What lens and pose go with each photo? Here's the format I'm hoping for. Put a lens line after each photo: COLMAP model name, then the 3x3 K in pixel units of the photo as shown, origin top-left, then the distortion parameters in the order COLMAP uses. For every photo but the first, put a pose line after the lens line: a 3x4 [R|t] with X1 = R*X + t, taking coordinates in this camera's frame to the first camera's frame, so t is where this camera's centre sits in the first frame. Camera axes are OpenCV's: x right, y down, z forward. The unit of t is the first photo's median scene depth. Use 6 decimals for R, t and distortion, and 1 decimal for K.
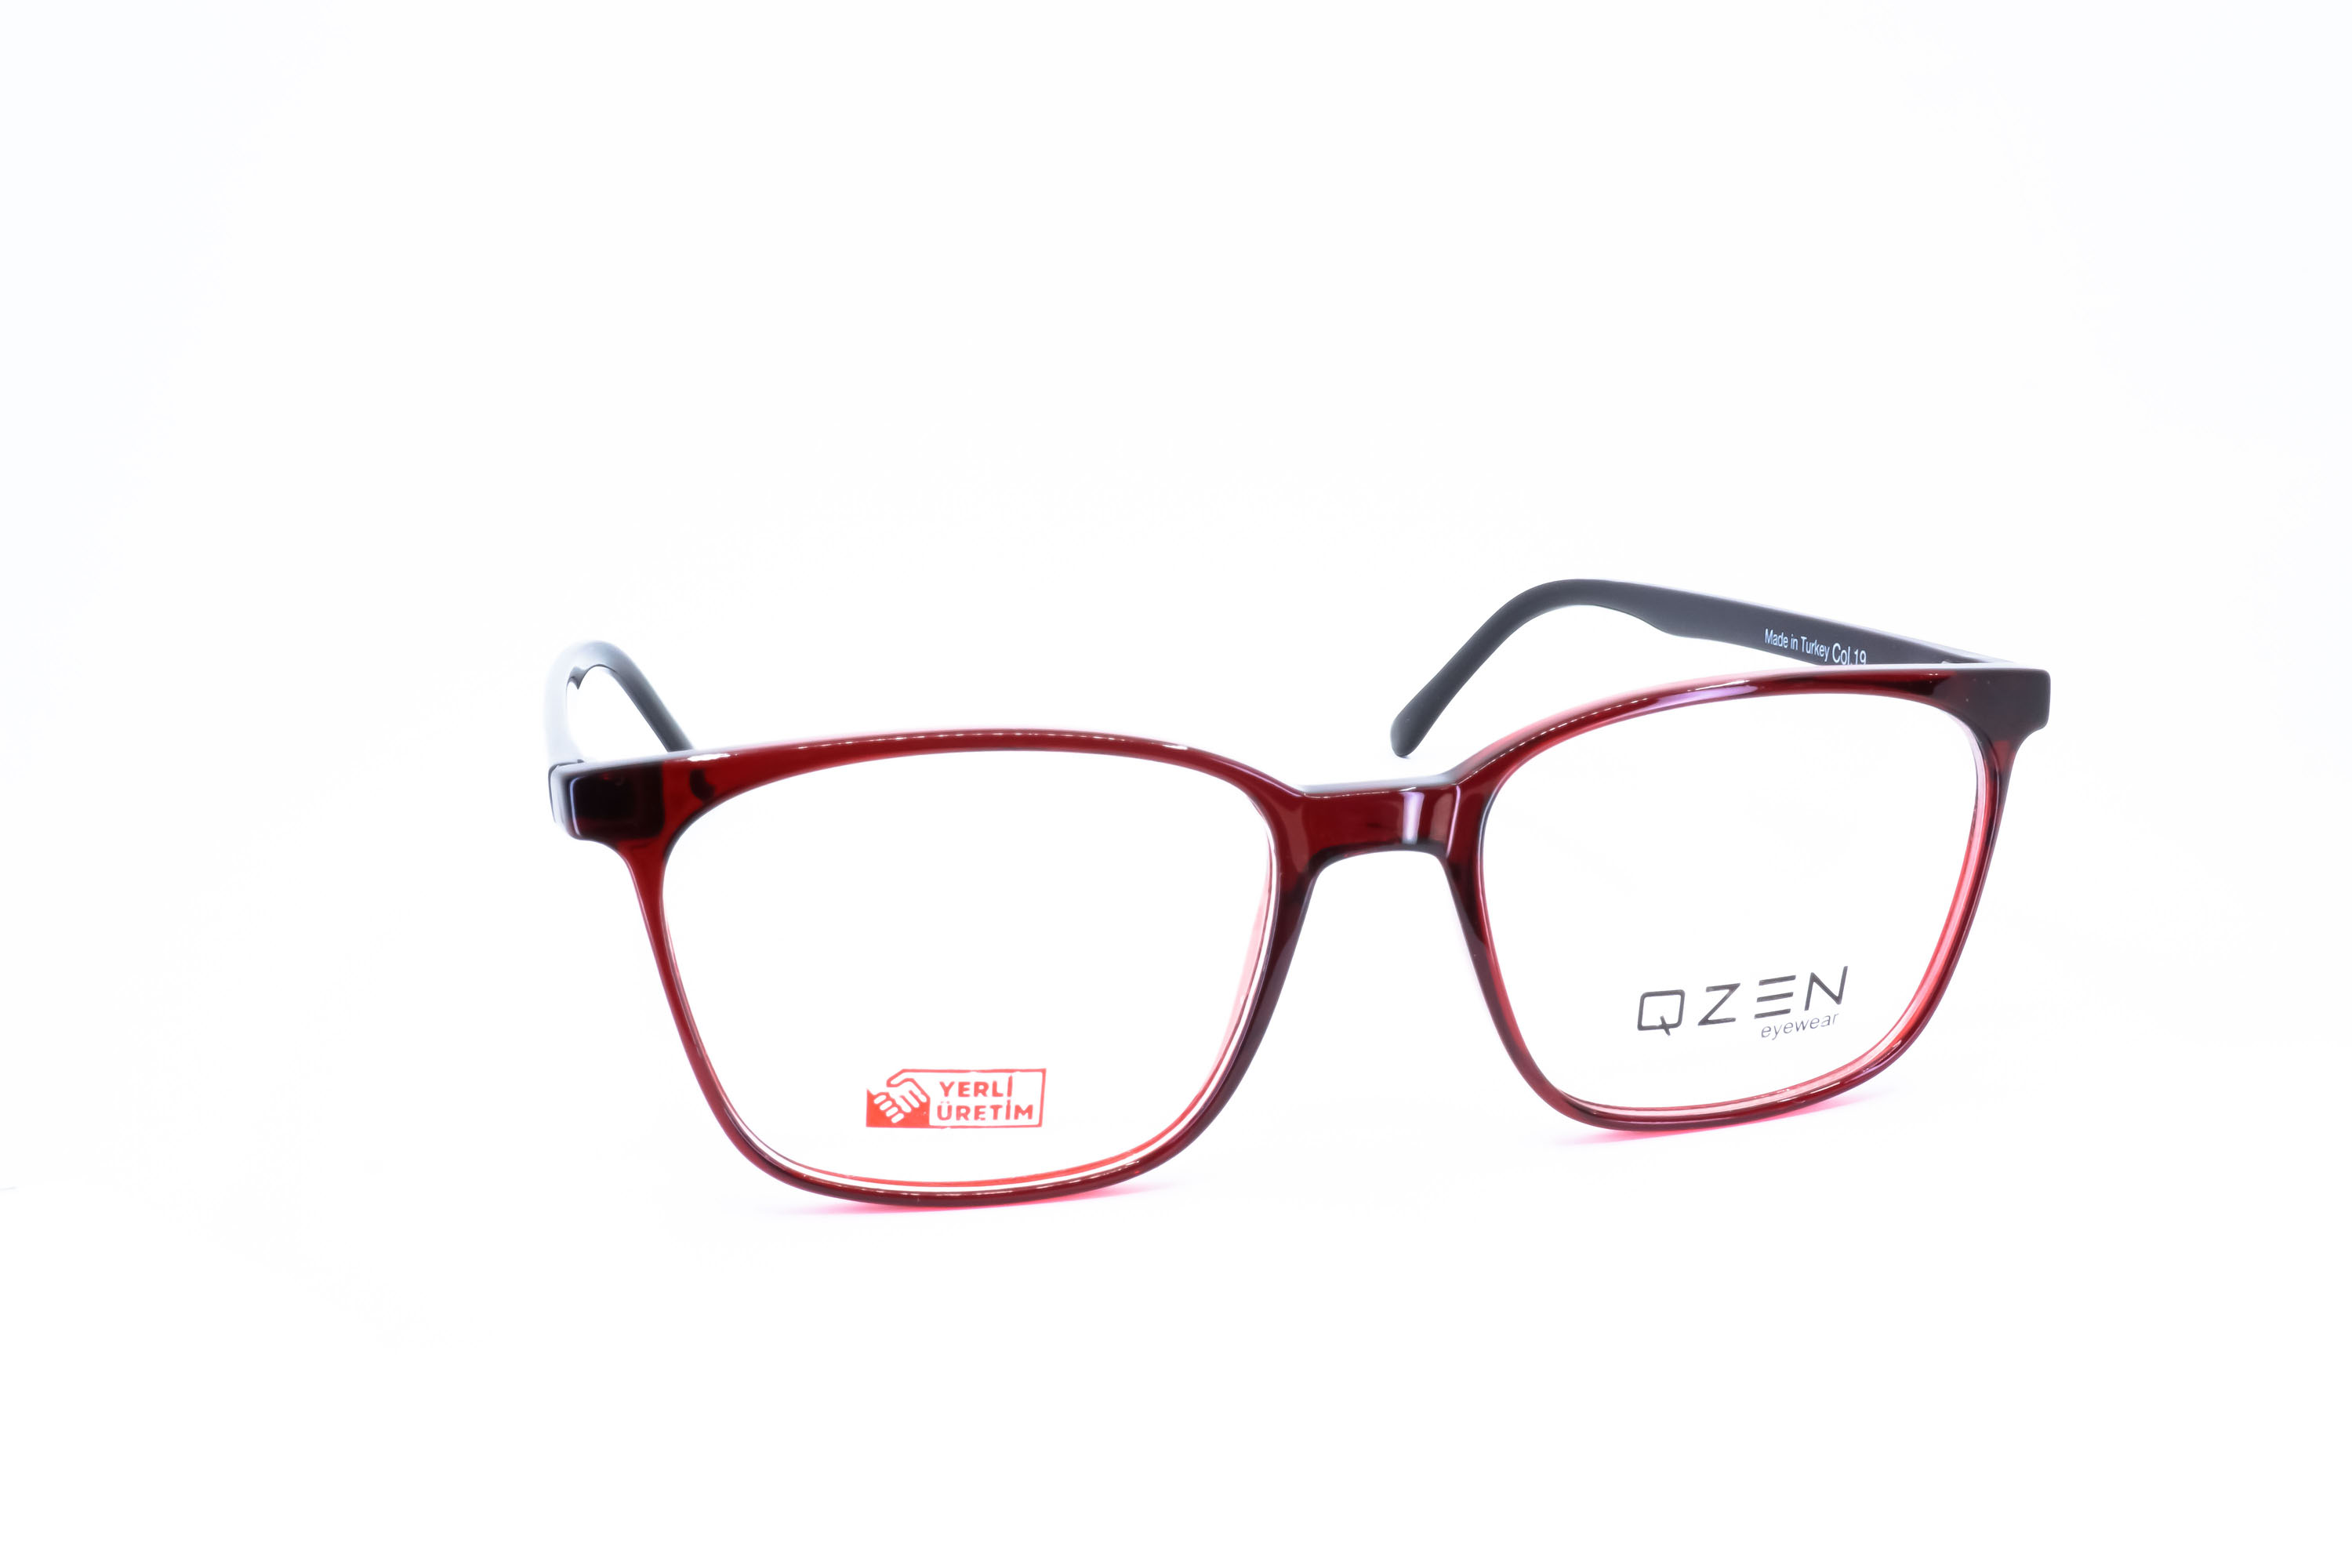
lens RADIAL K [[2585.1, 0, 1176.0], [0, 2585.1, 784.0], [0, 0, 1]] dist [-0.001860, 0.003334]
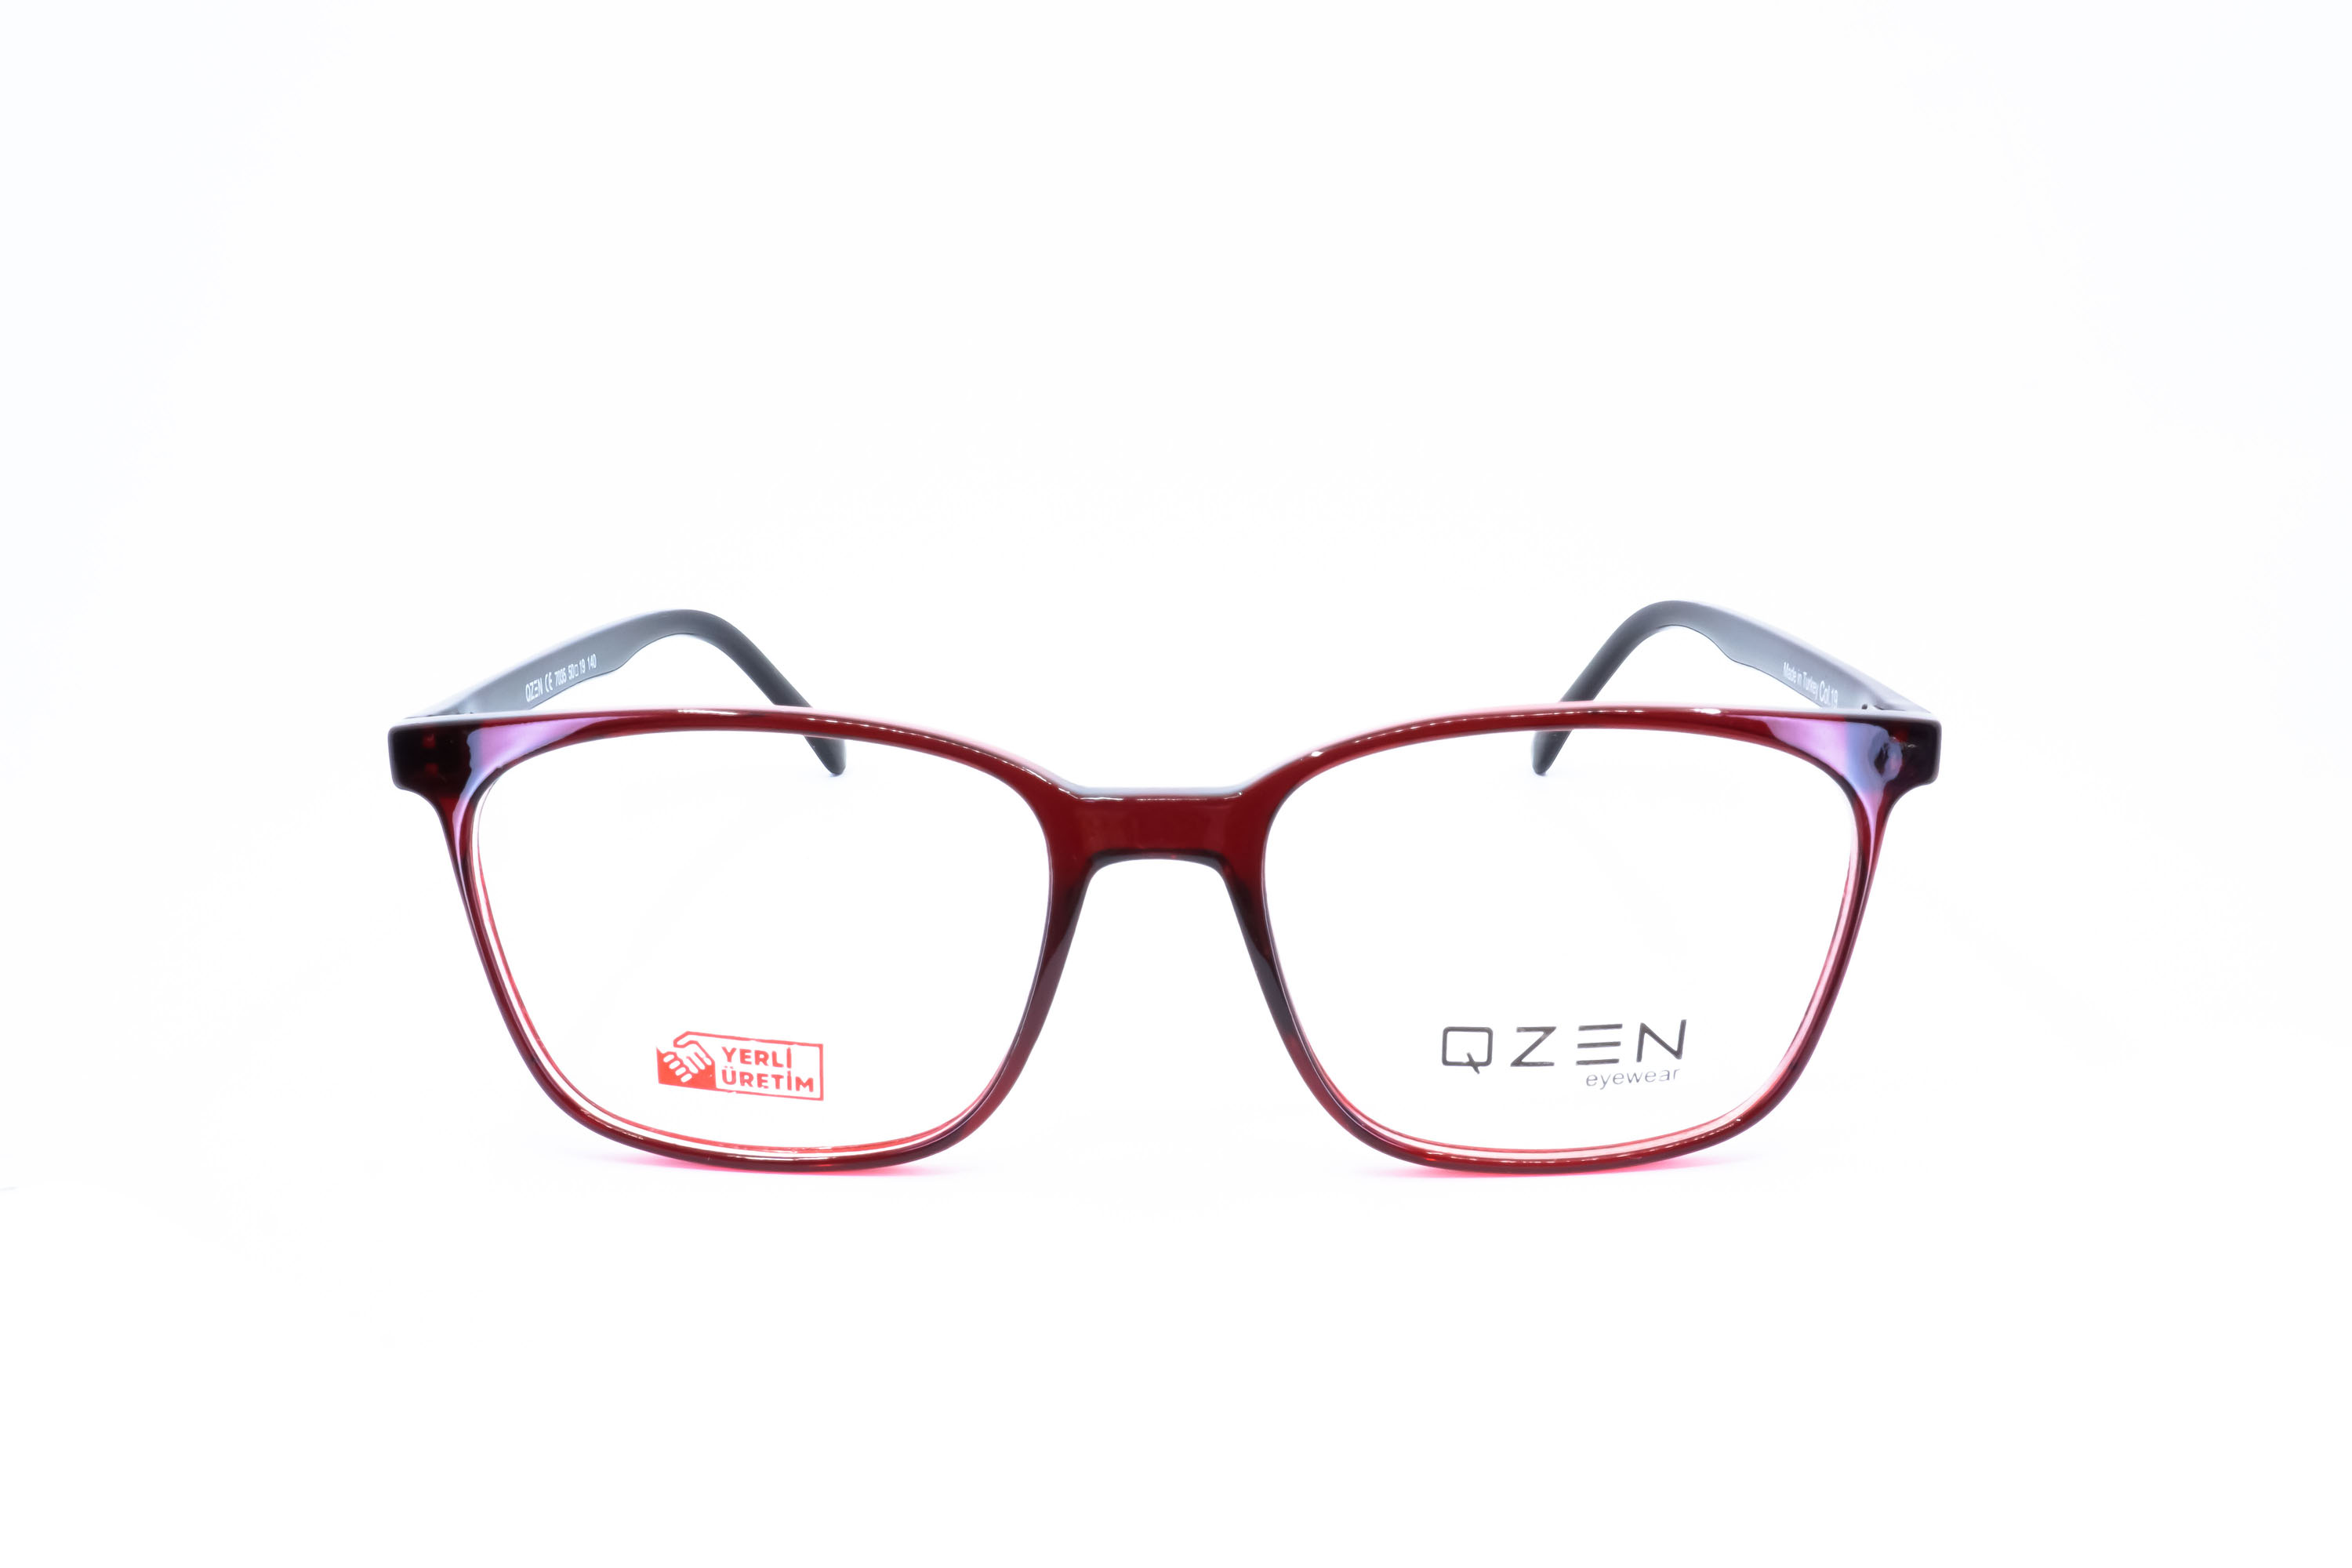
lens RADIAL K [[2585.1, 0, 1176.0], [0, 2585.1, 784.0], [0, 0, 1]] dist [-0.001860, 0.003334]
pose [[0.965100, 0.069728, -0.252429, 0.336085], [-0.069112, 0.997545, 0.011317, -0.014546], [0.252598, 0.006524, 0.967549, 0.038893]]
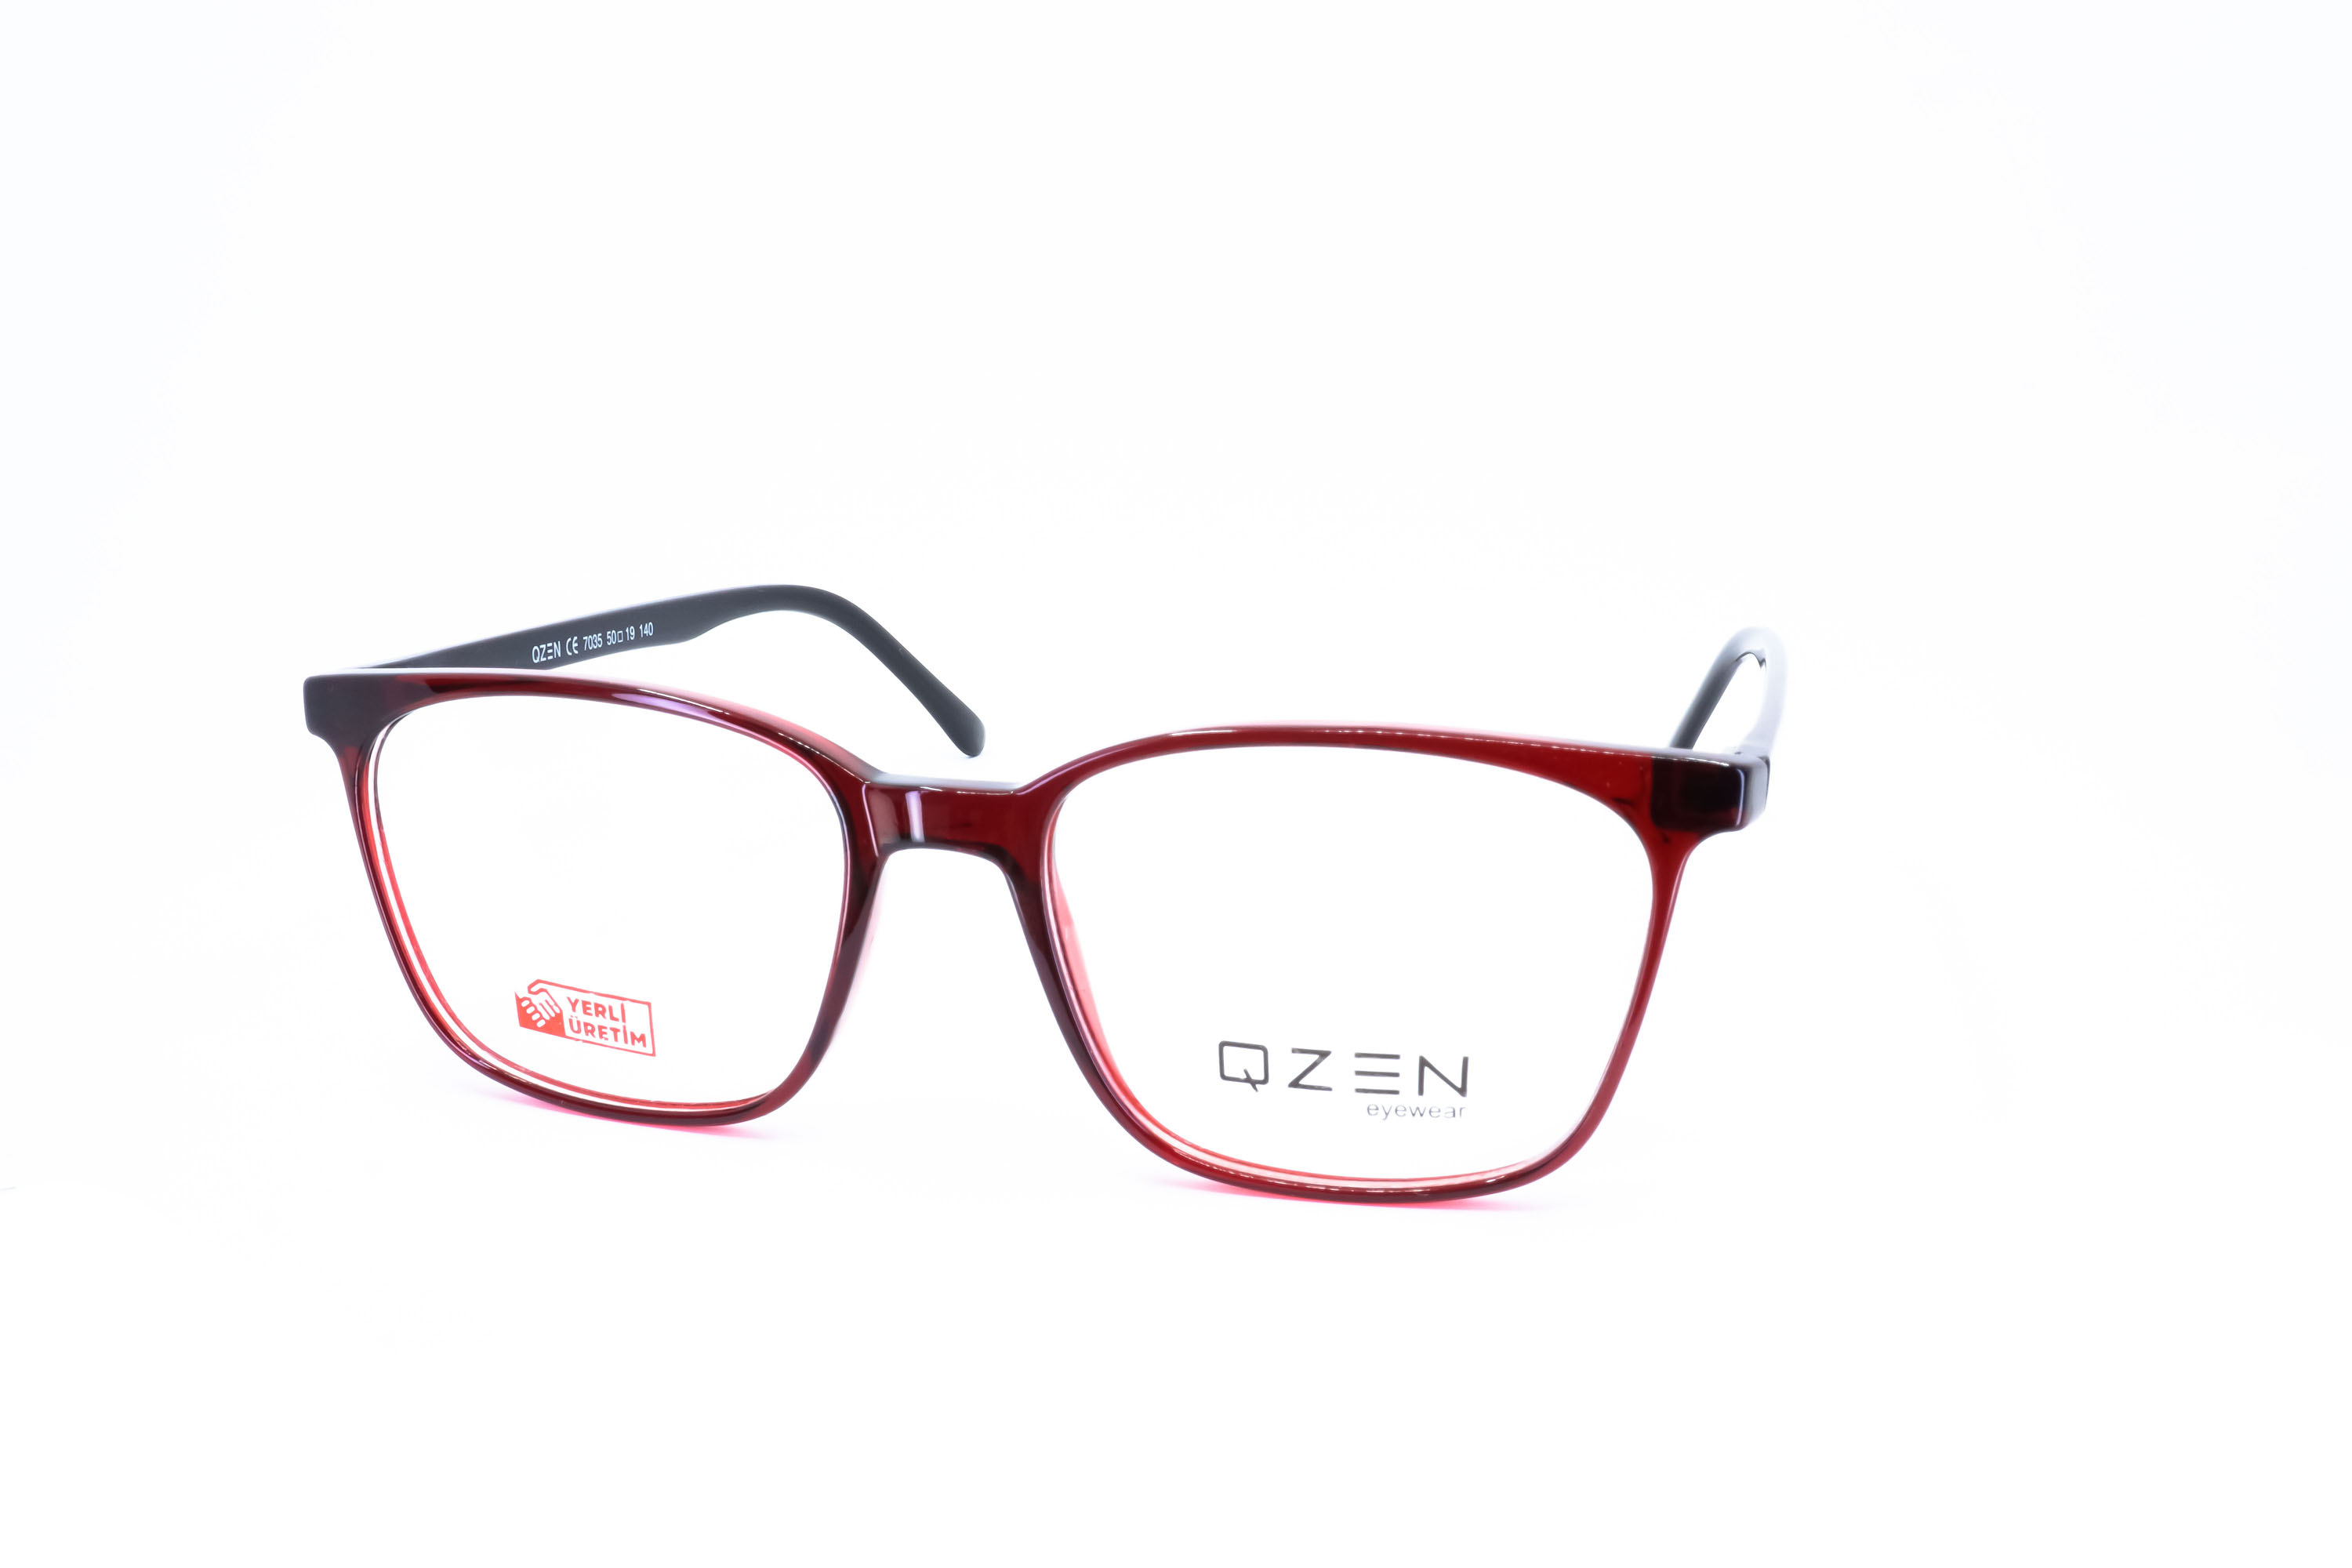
lens RADIAL K [[2585.1, 0, 1176.0], [0, 2585.1, 784.0], [0, 0, 1]] dist [-0.001860, 0.003334]
pose [[0.865735, 0.133639, -0.482332, 0.643193], [-0.130921, 0.990607, 0.039476, -0.051159], [0.483076, 0.028972, 0.875099, 0.159152]]
